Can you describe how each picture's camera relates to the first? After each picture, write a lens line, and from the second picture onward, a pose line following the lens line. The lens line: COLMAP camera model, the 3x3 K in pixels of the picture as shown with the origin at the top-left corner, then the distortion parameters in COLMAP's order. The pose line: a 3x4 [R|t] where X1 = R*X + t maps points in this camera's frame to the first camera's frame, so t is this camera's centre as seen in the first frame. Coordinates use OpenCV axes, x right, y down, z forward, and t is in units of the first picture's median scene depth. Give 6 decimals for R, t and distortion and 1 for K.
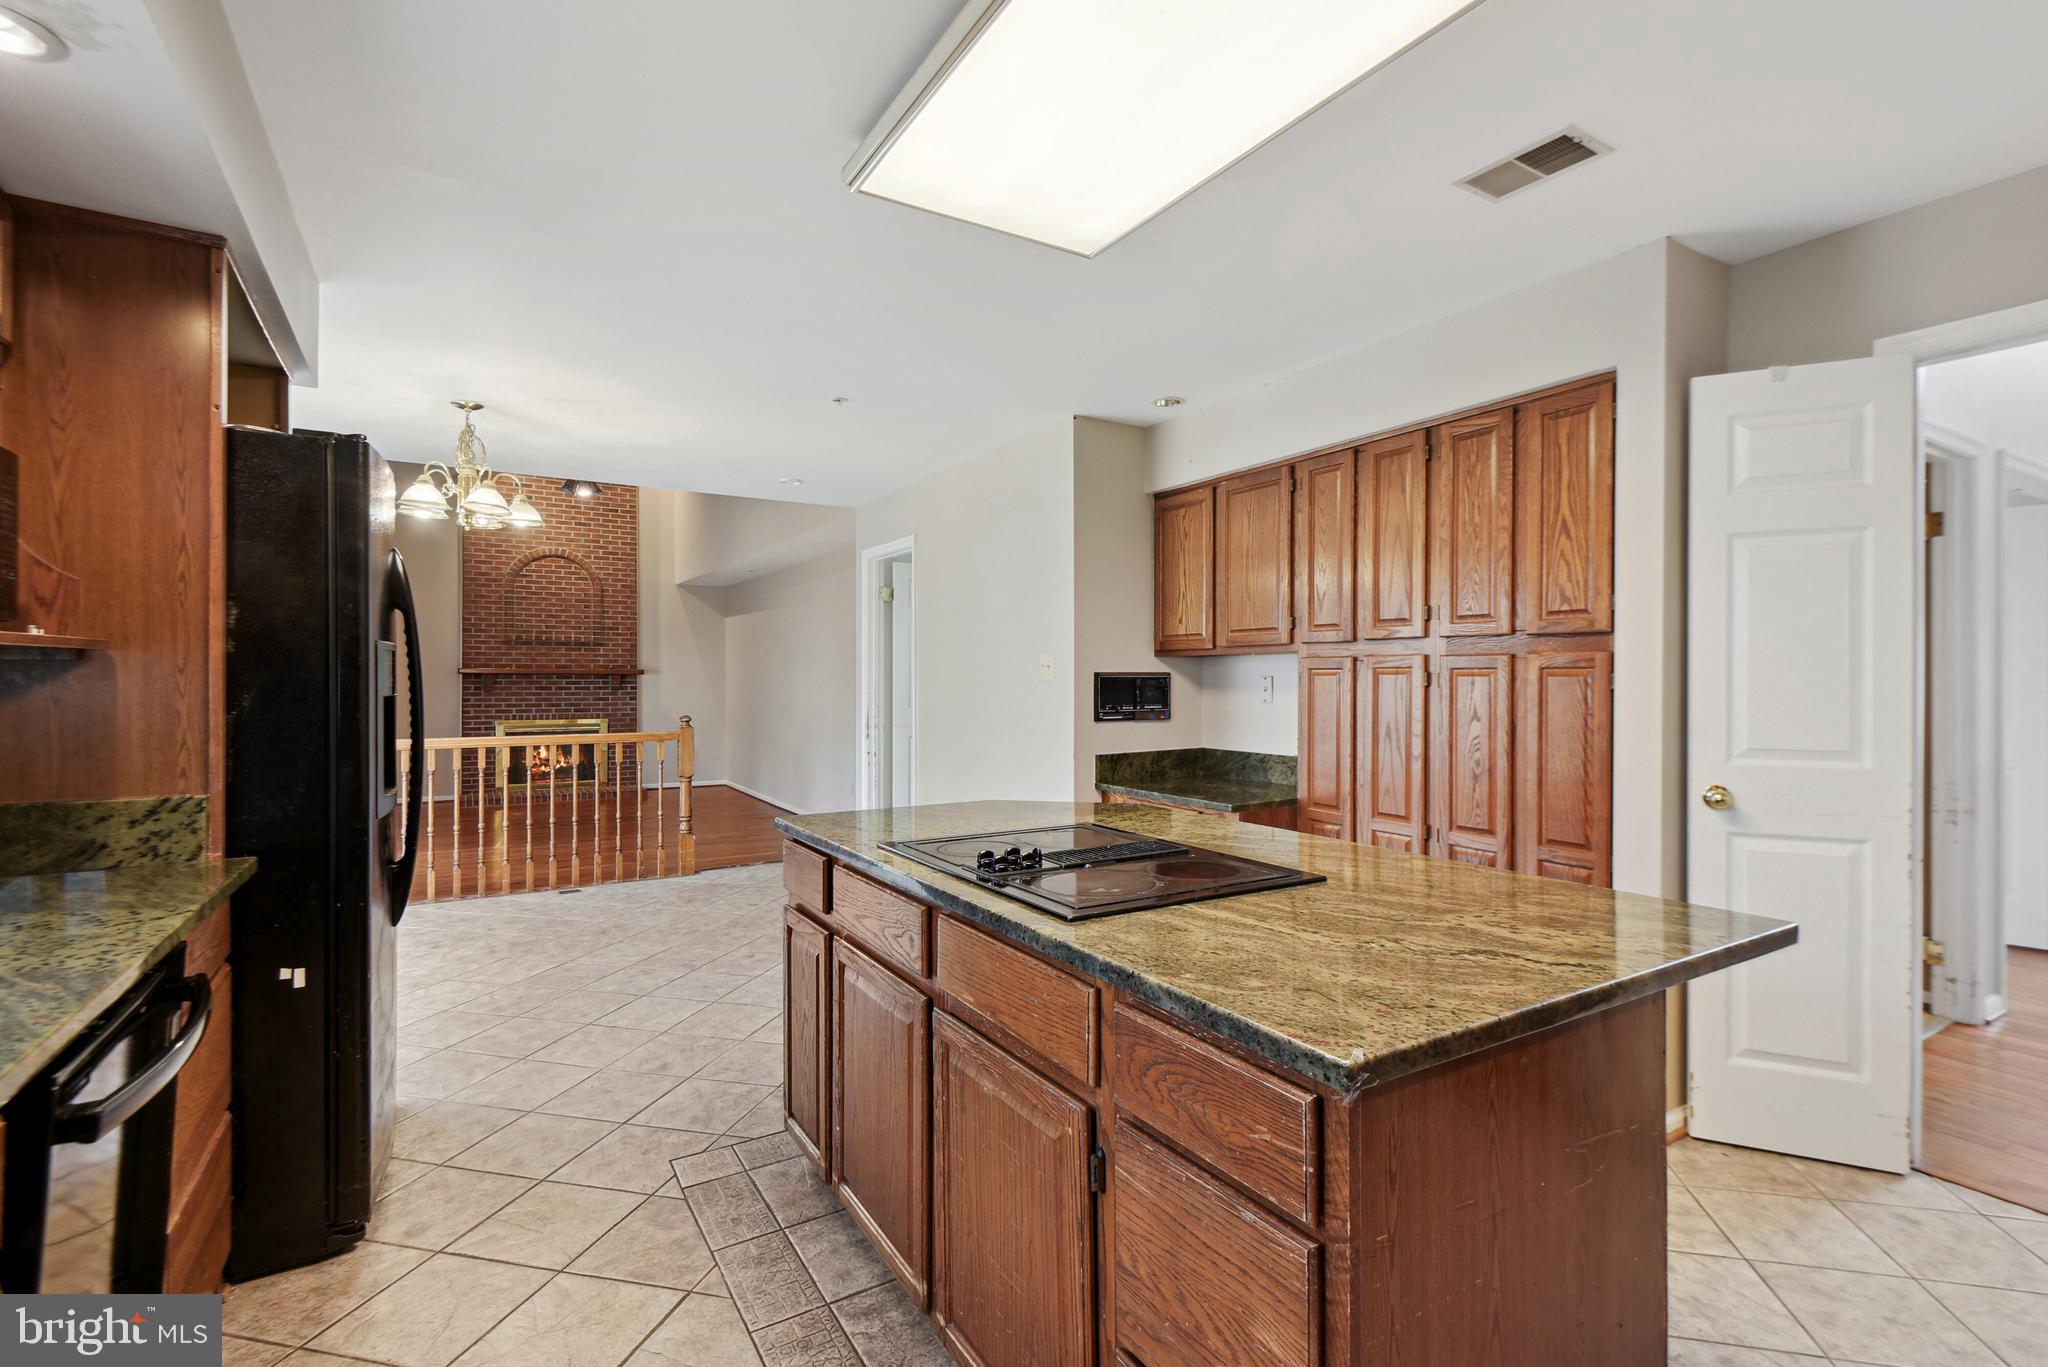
lens RADIAL K [[941.8, 0, 1032.7], [0, 941.8, 673.8], [0, 0, 1]] dist [0.019573, -0.013902]
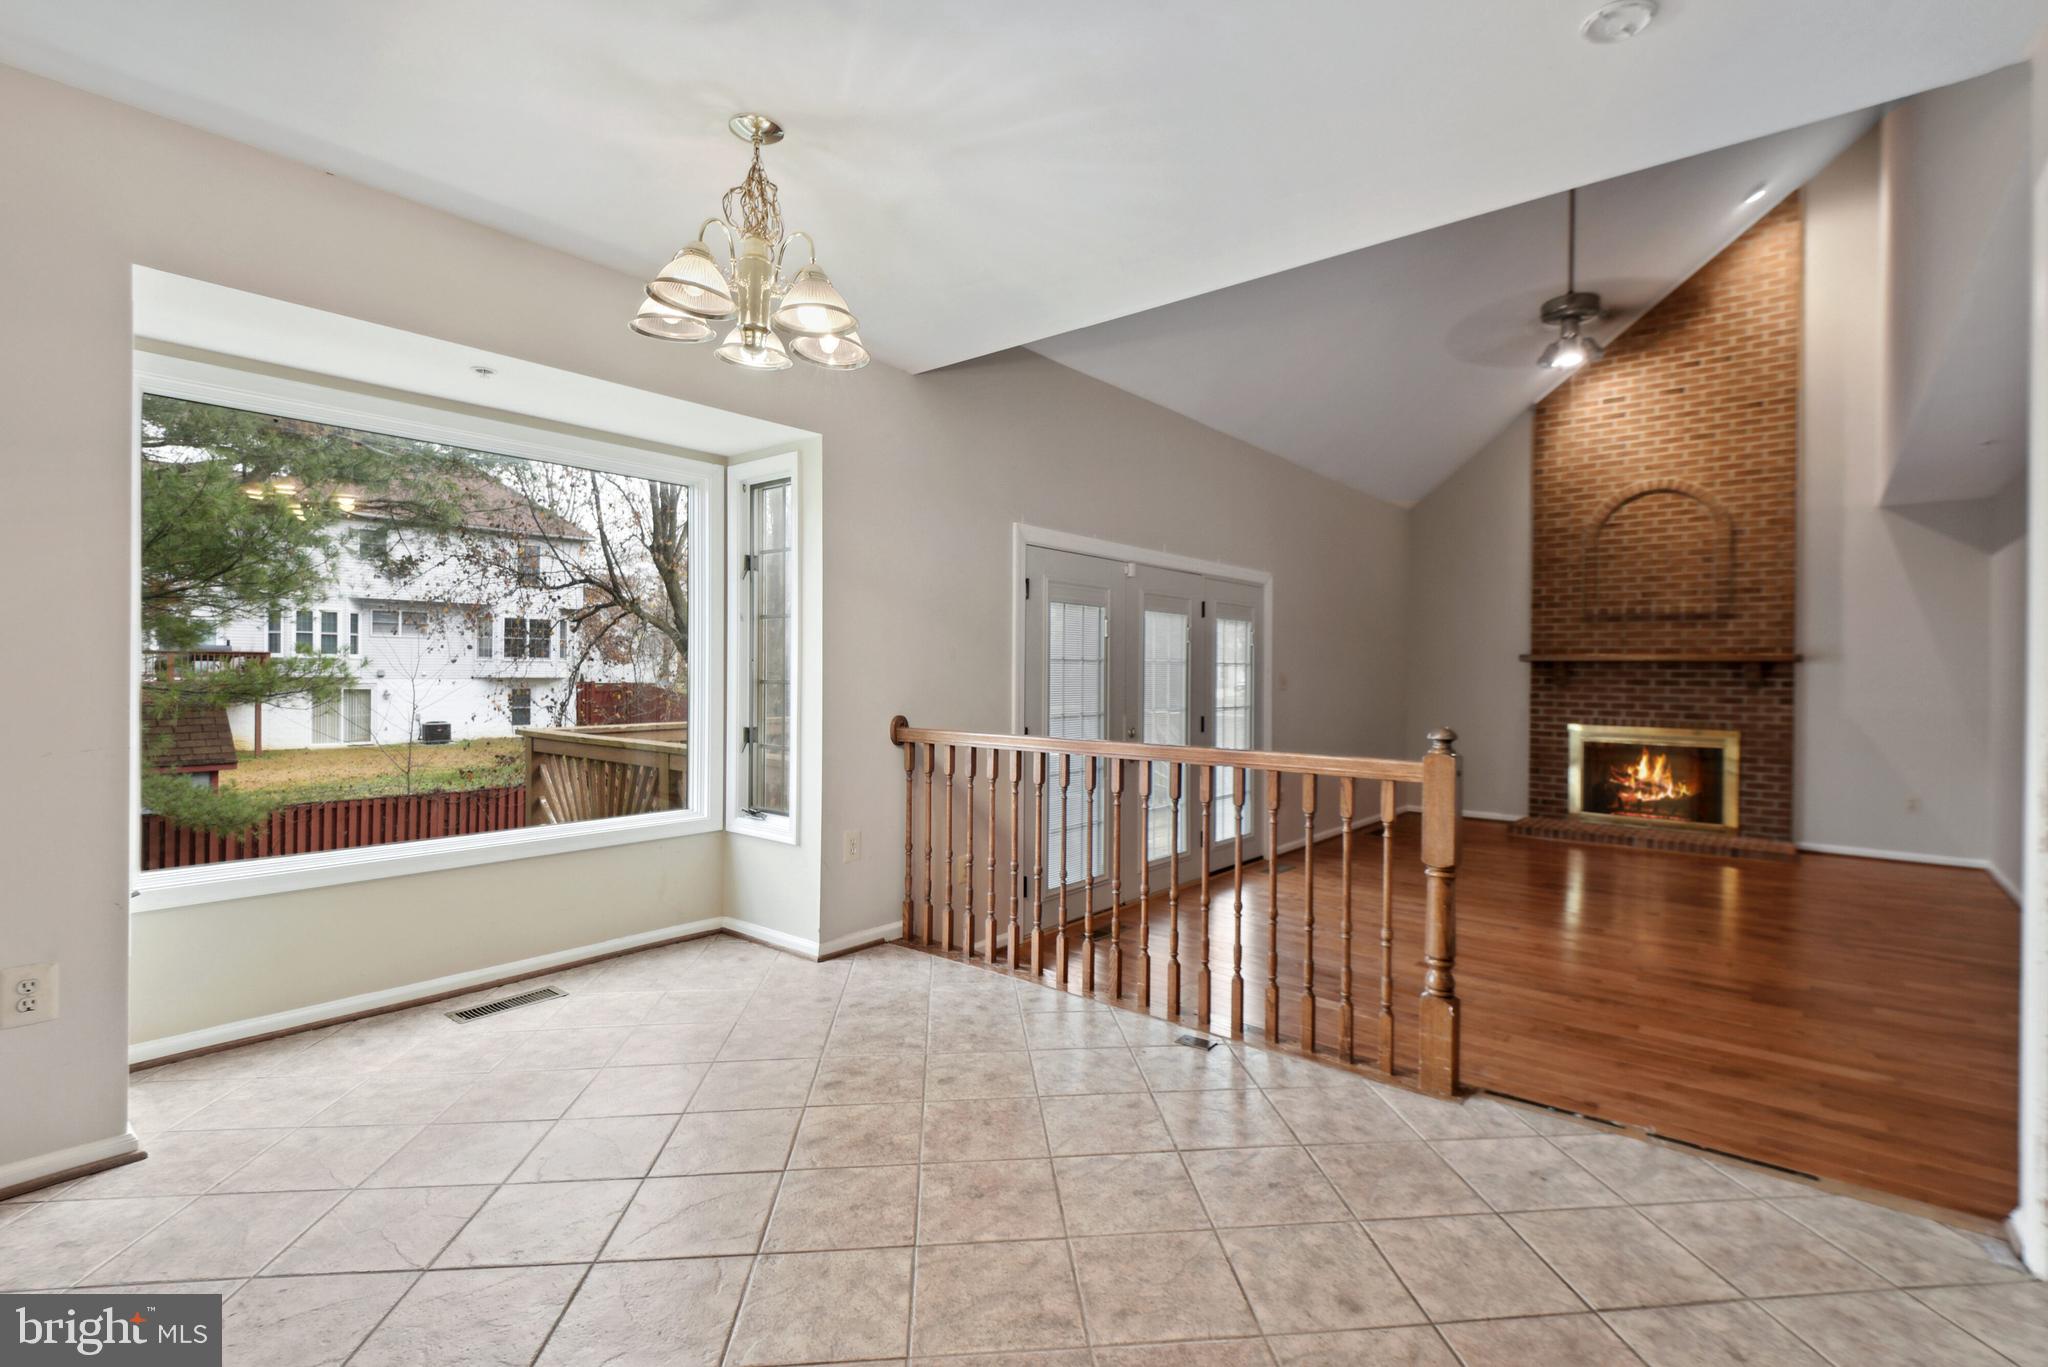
lens RADIAL K [[941.8, 0, 1035.6], [0, 941.8, 676.5], [0, 0, 1]] dist [0.019573, -0.013902]
pose [[0.336232, 0.006285, -0.941758, -0.004322], [-0.007405, 0.999964, 0.004030, 0.011506], [0.941750, 0.005618, 0.336267, 0.340456]]
